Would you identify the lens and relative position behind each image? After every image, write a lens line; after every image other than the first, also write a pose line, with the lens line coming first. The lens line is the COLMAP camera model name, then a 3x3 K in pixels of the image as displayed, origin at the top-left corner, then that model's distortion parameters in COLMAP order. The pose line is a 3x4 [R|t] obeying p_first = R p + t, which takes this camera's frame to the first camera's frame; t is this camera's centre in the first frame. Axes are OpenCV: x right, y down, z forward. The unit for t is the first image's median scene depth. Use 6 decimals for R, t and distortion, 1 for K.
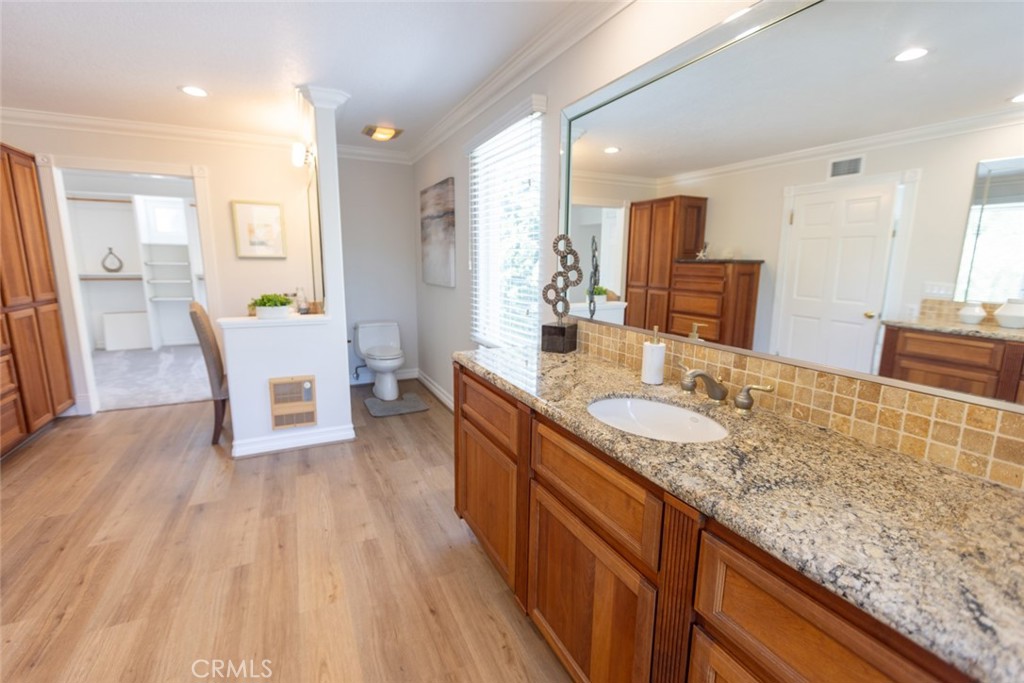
lens RADIAL K [[448.1, 0, 511.2], [0, 448.1, 343.4], [0, 0, 1]] dist [-0.001097, -0.000884]
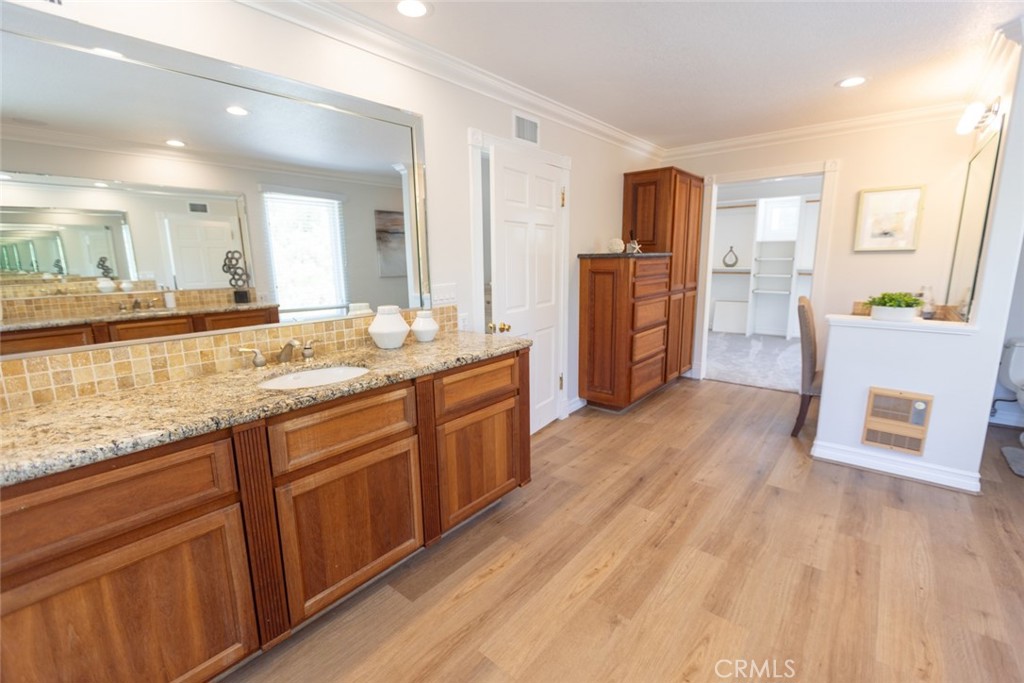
lens RADIAL K [[448.1, 0, 508.1], [0, 448.1, 343.1], [0, 0, 1]] dist [-0.001097, -0.000884]
pose [[0.407936, 0.156328, -0.899527, -0.045461], [-0.147651, 0.983559, 0.103973, 0.007052], [0.900992, 0.090402, 0.424312, -0.038581]]
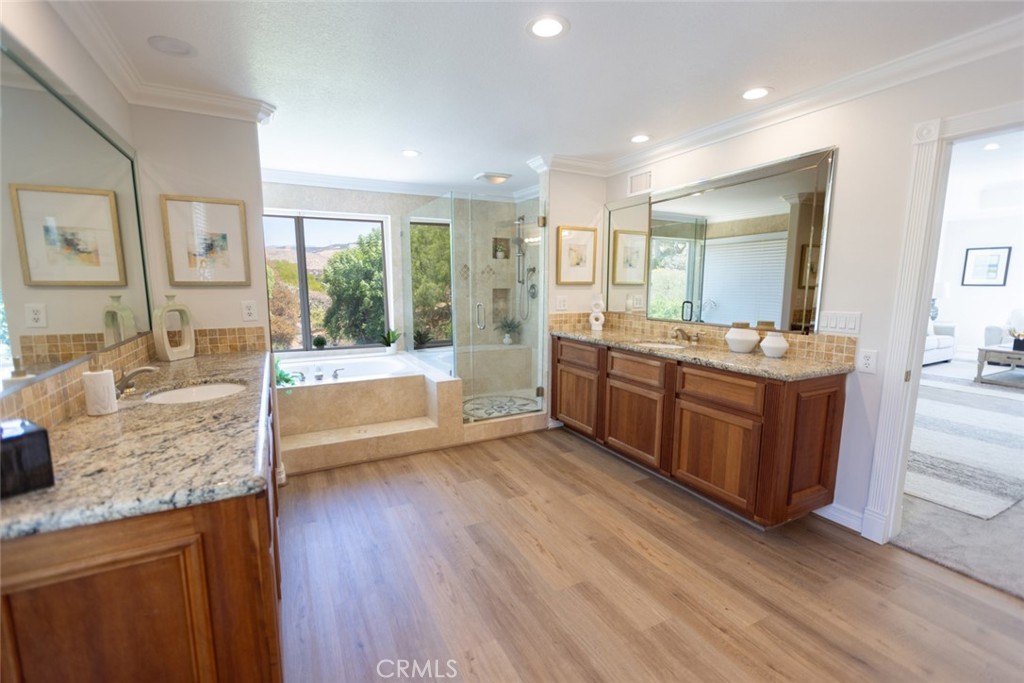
lens RADIAL K [[448.1, 0, 508.6], [0, 448.1, 342.9], [0, 0, 1]] dist [-0.001097, -0.000884]
pose [[-0.999632, -0.009713, -0.025322, -0.266762], [-0.017217, 0.948683, 0.315760, -0.190301], [0.020956, 0.316080, -0.948501, 0.984755]]
